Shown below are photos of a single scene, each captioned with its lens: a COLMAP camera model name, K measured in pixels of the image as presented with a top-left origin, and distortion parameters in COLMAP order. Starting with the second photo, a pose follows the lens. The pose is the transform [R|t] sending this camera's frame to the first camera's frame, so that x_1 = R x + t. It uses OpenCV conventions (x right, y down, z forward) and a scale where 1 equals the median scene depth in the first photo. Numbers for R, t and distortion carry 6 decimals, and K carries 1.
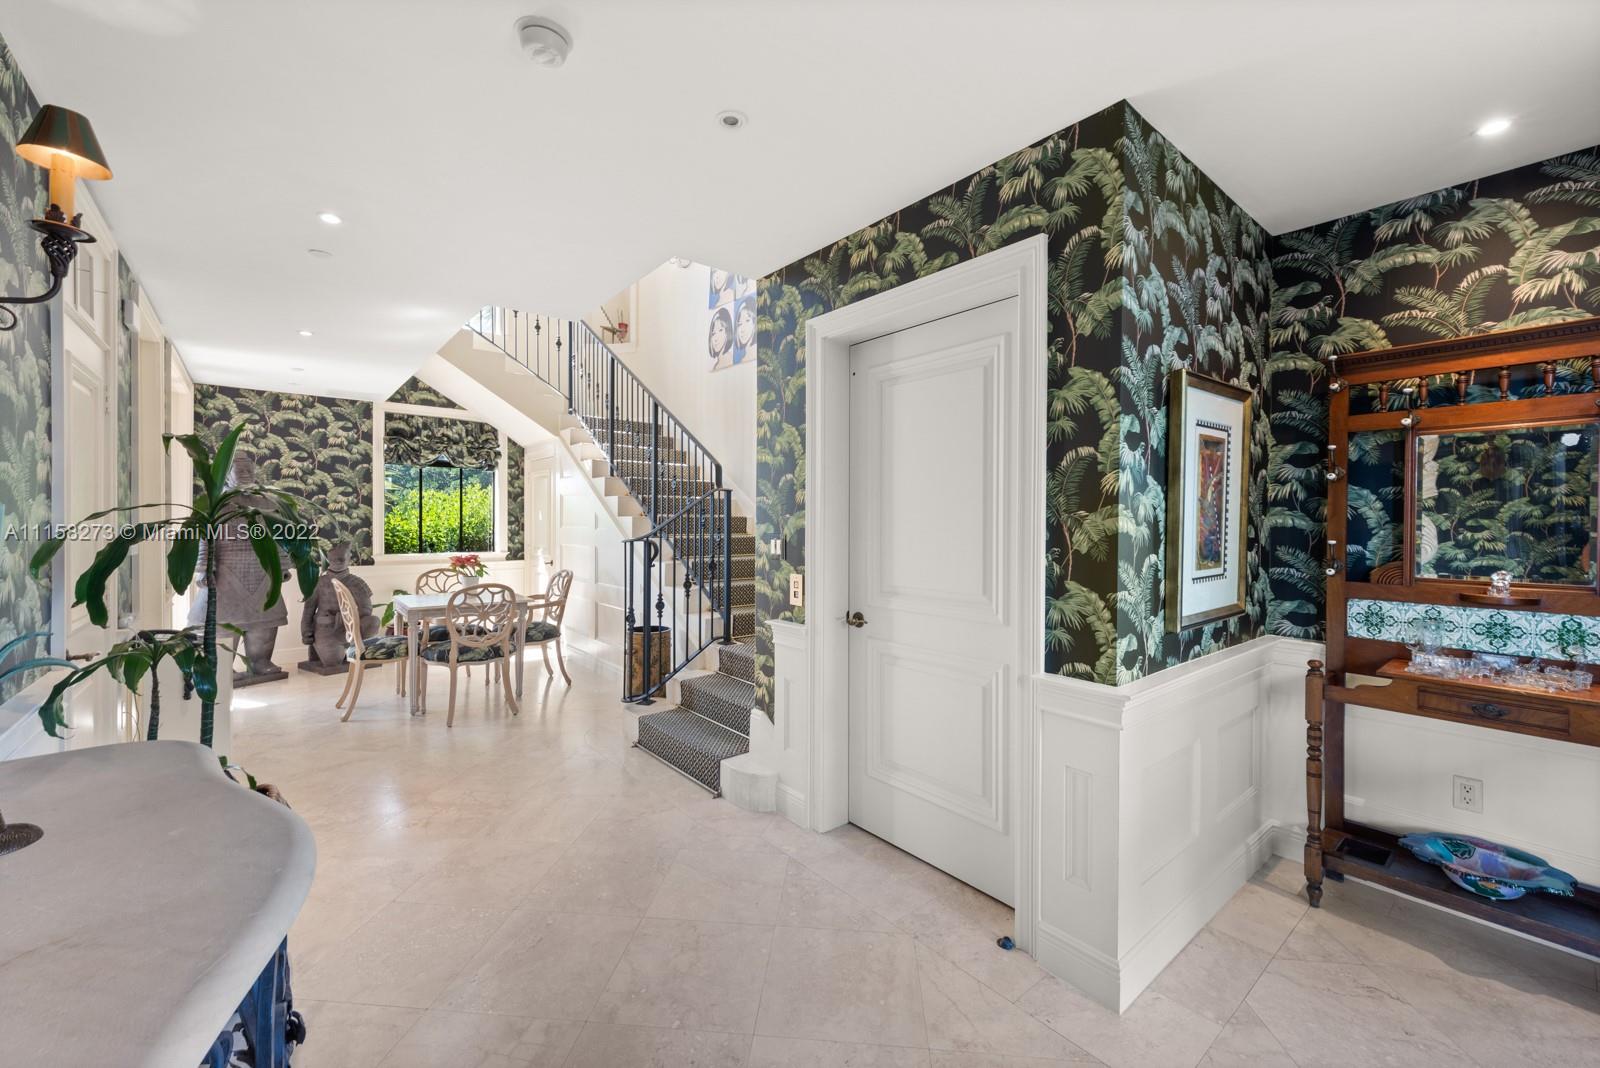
lens RADIAL K [[626.9, 0, 802.0], [0, 626.9, 524.0], [0, 0, 1]] dist [0.011269, -0.000941]
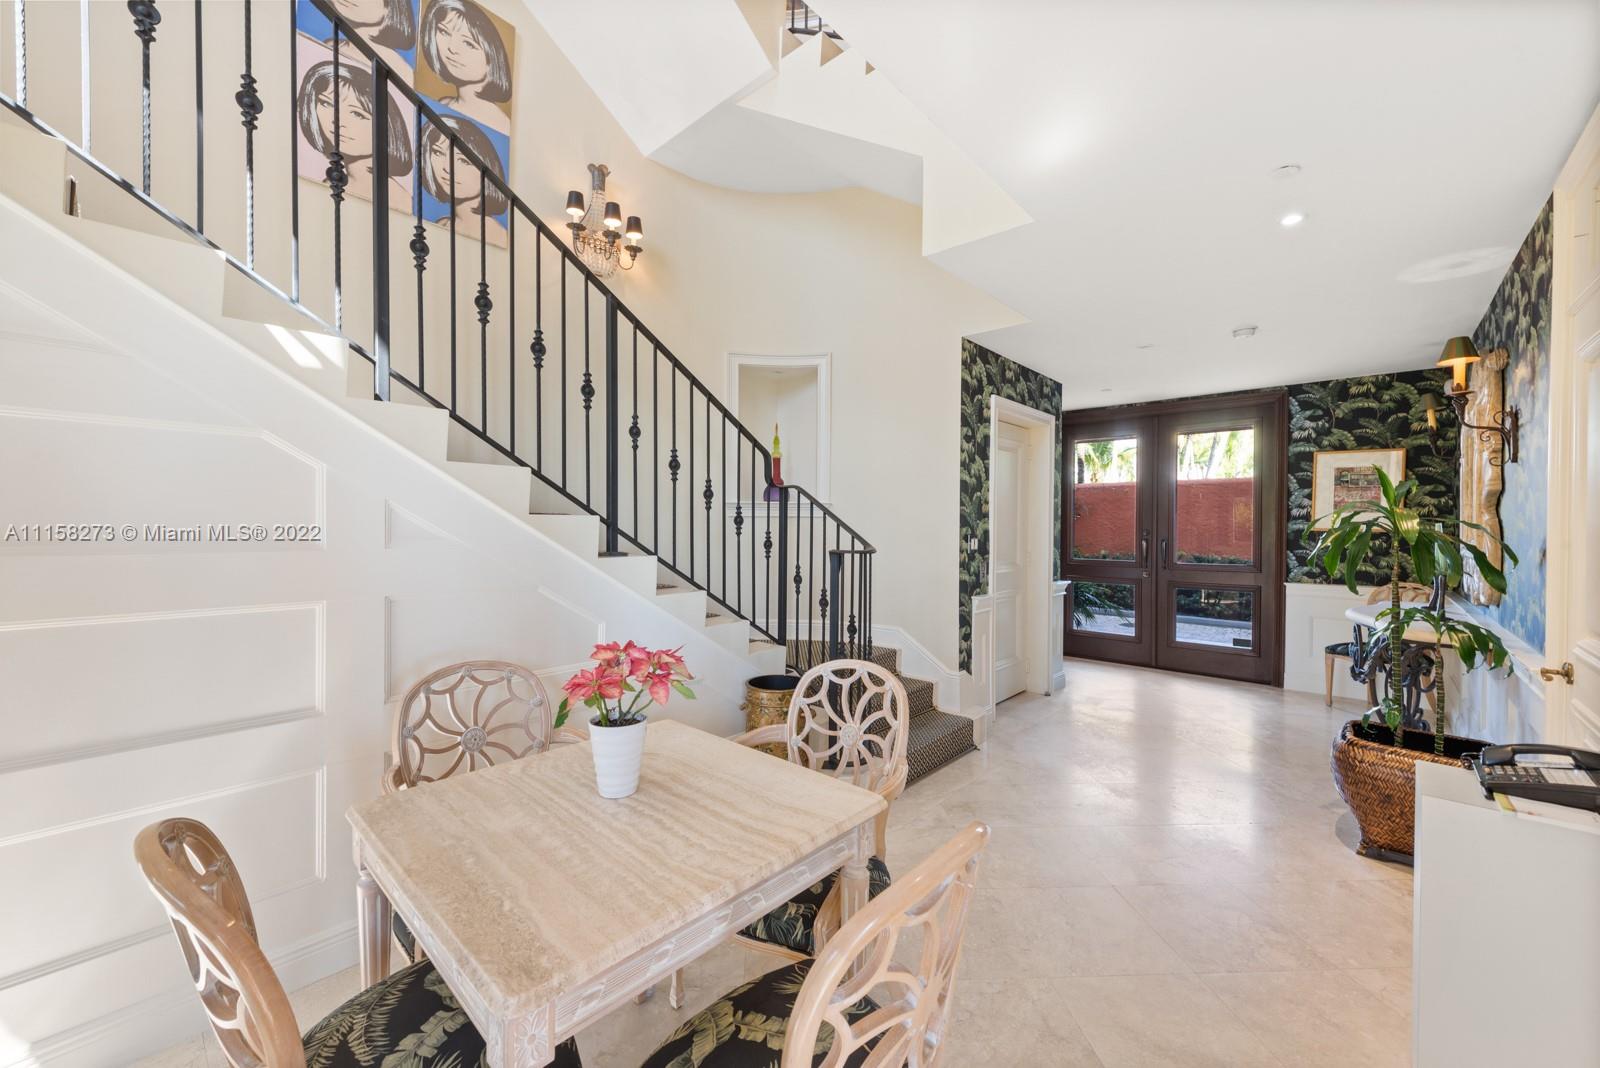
lens RADIAL K [[626.9, 0, 803.9], [0, 626.9, 537.5], [0, 0, 1]] dist [0.011269, -0.000941]
pose [[-0.148953, -0.021867, 0.988602, -0.849352], [0.002064, 0.999746, 0.022424, -0.006118], [-0.988842, 0.005380, -0.148871, 0.991679]]
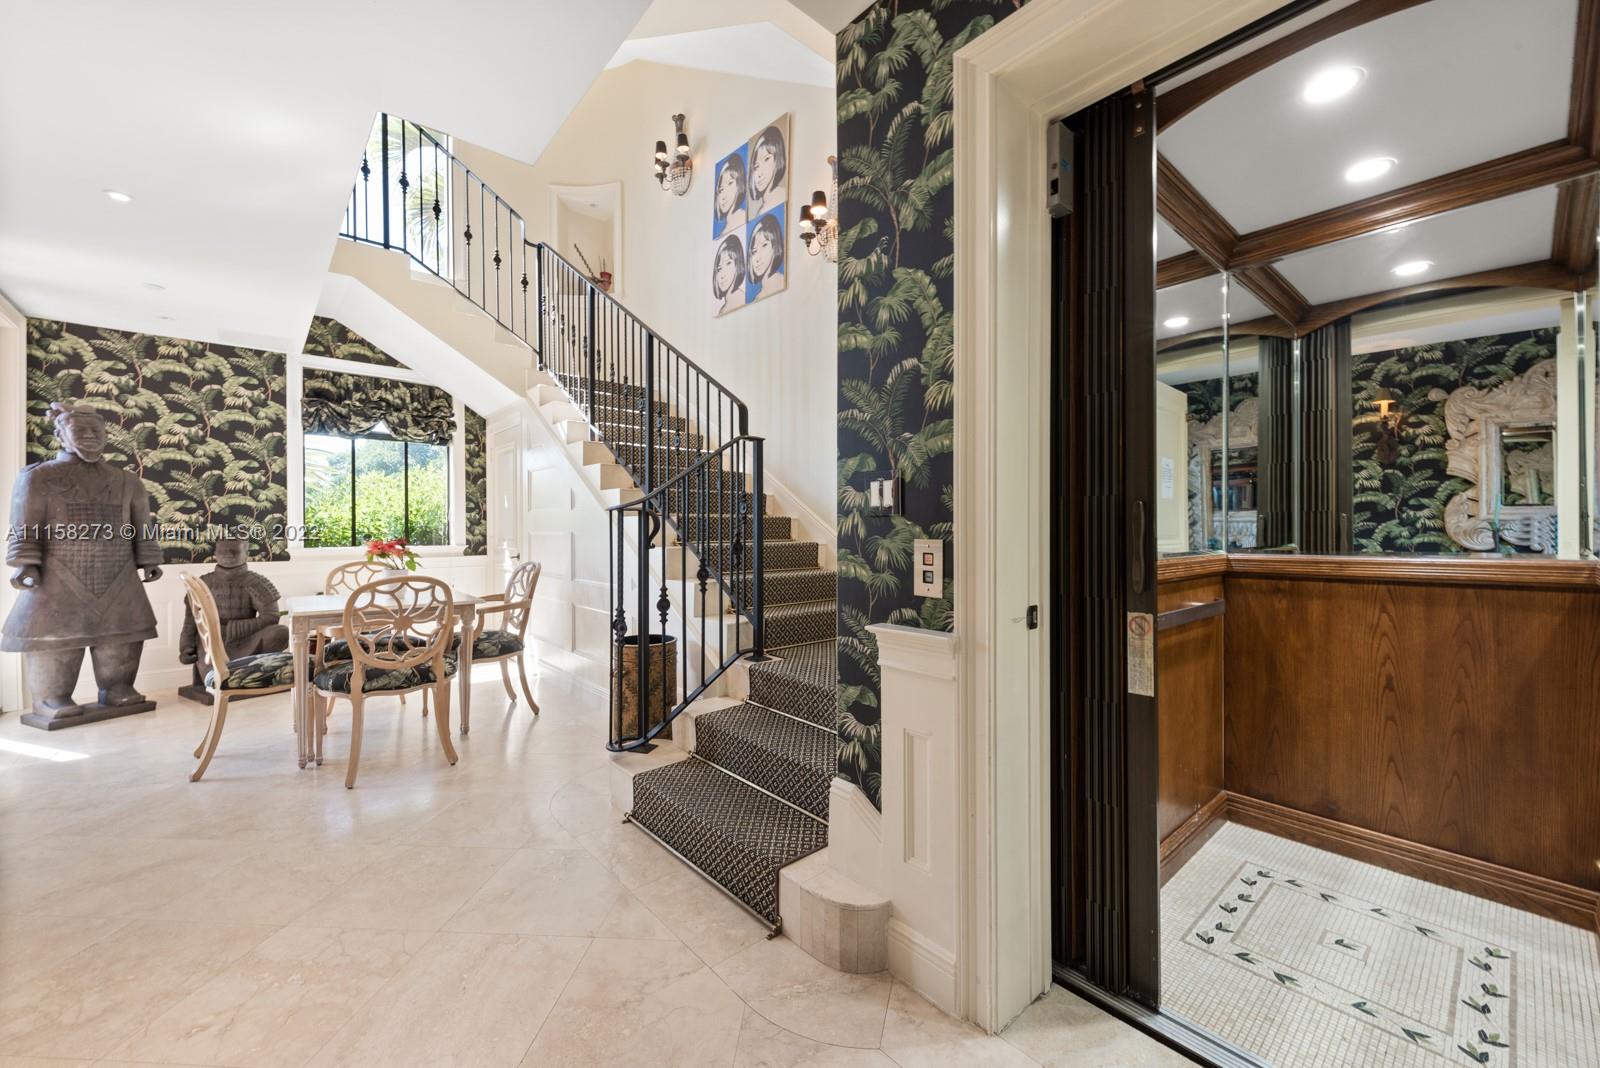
lens RADIAL K [[626.9, 0, 802.8], [0, 626.9, 529.0], [0, 0, 1]] dist [0.011269, -0.000941]
pose [[0.999705, -0.006860, 0.023297, -0.078971], [0.006860, 0.999976, 0.000074, 0.042429], [-0.023297, 0.000086, 0.999729, 0.278478]]
